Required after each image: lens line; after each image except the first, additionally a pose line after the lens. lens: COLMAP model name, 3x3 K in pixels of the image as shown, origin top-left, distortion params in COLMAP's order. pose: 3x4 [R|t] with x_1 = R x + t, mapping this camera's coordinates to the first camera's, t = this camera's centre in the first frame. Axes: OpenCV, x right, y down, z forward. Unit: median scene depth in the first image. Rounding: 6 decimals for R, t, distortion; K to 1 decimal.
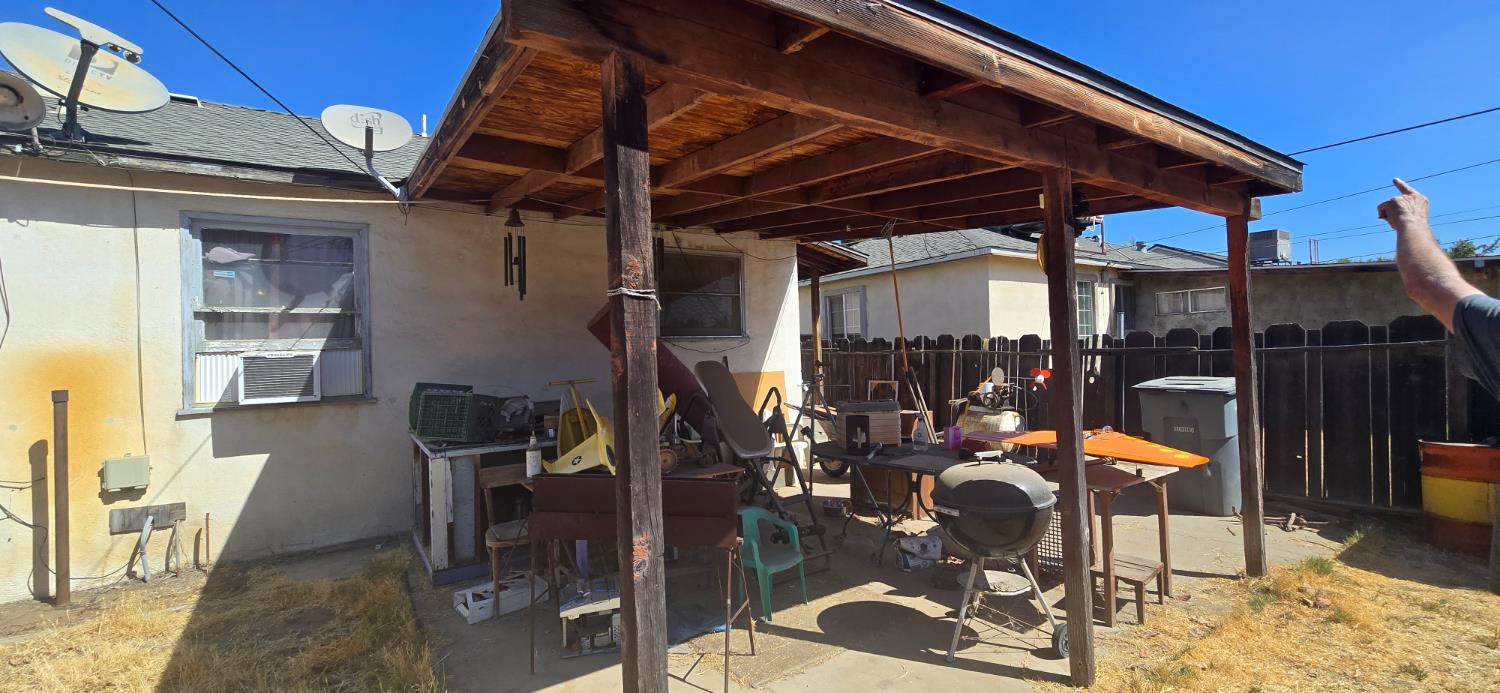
lens RADIAL K [[612.4, 0, 756.9], [0, 612.4, 341.8], [0, 0, 1]] dist [-0.004726, -0.000042]
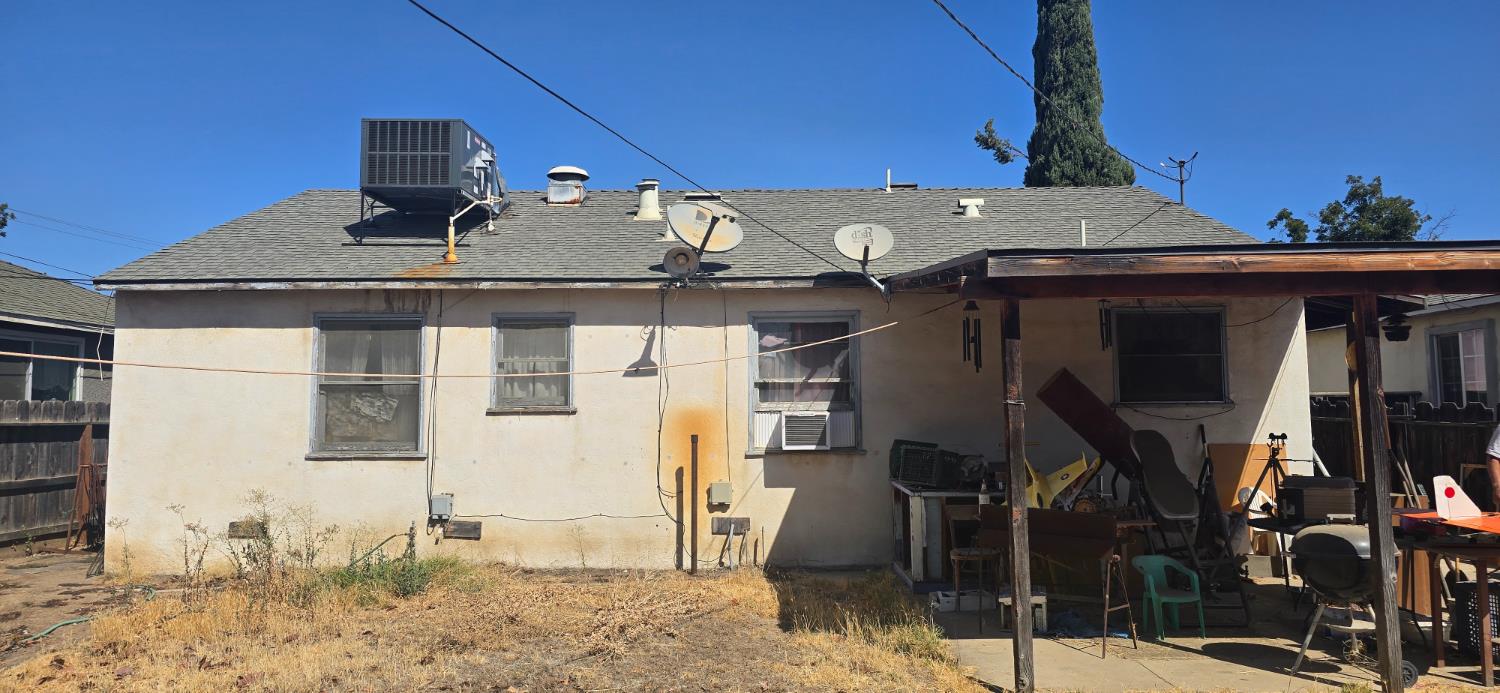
lens RADIAL K [[995.8, 0, 749.5], [0, 995.8, 340.8], [0, 0, 1]] dist [0.097204, -0.139752]
pose [[0.821452, -0.017782, -0.570000, 0.381977], [-0.007753, 0.999073, -0.042342, -0.047900], [0.570225, 0.039201, 0.820553, -0.897036]]
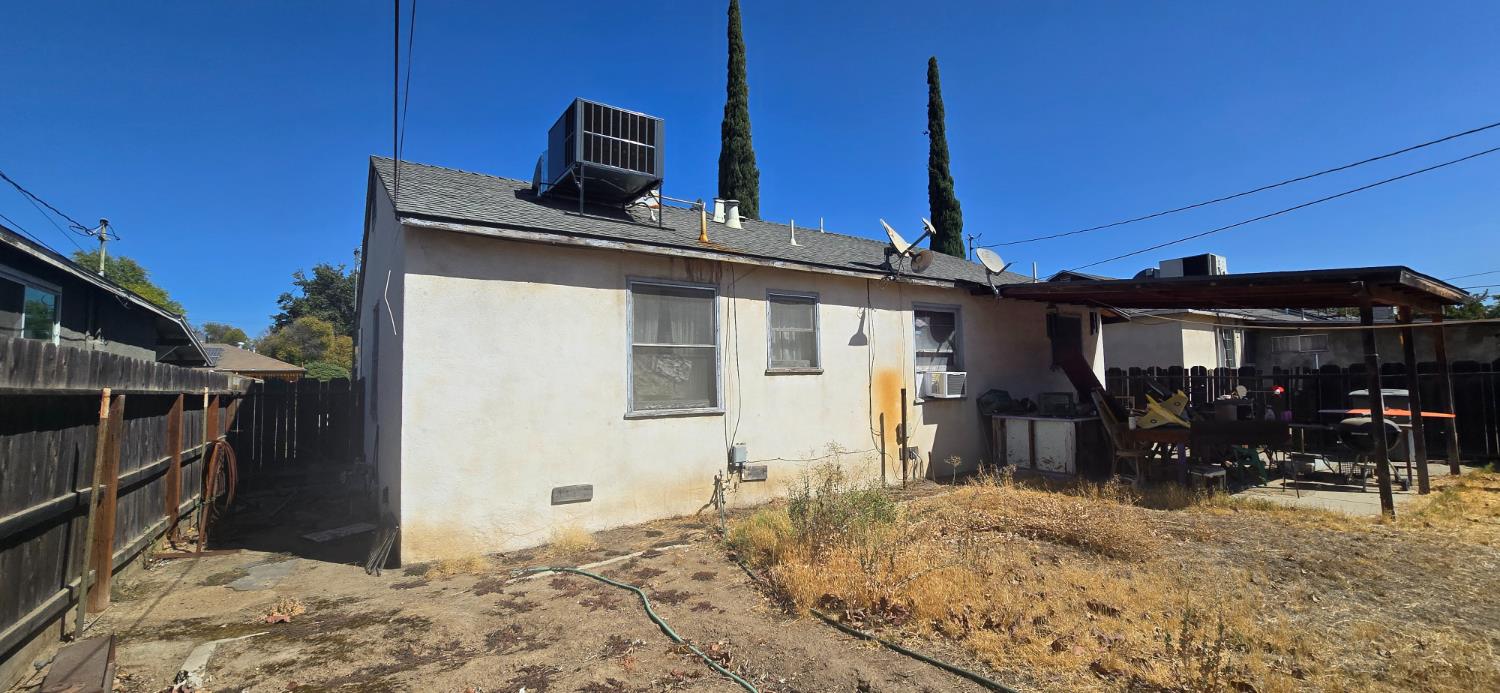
lens RADIAL K [[612.4, 0, 756.9], [0, 612.4, 341.8], [0, 0, 1]] dist [-0.004726, -0.000042]
pose [[0.999859, 0.008821, 0.014281, -1.464575], [-0.008118, 0.998788, -0.048552, 0.020490], [-0.014692, 0.048429, 0.998719, -1.003790]]
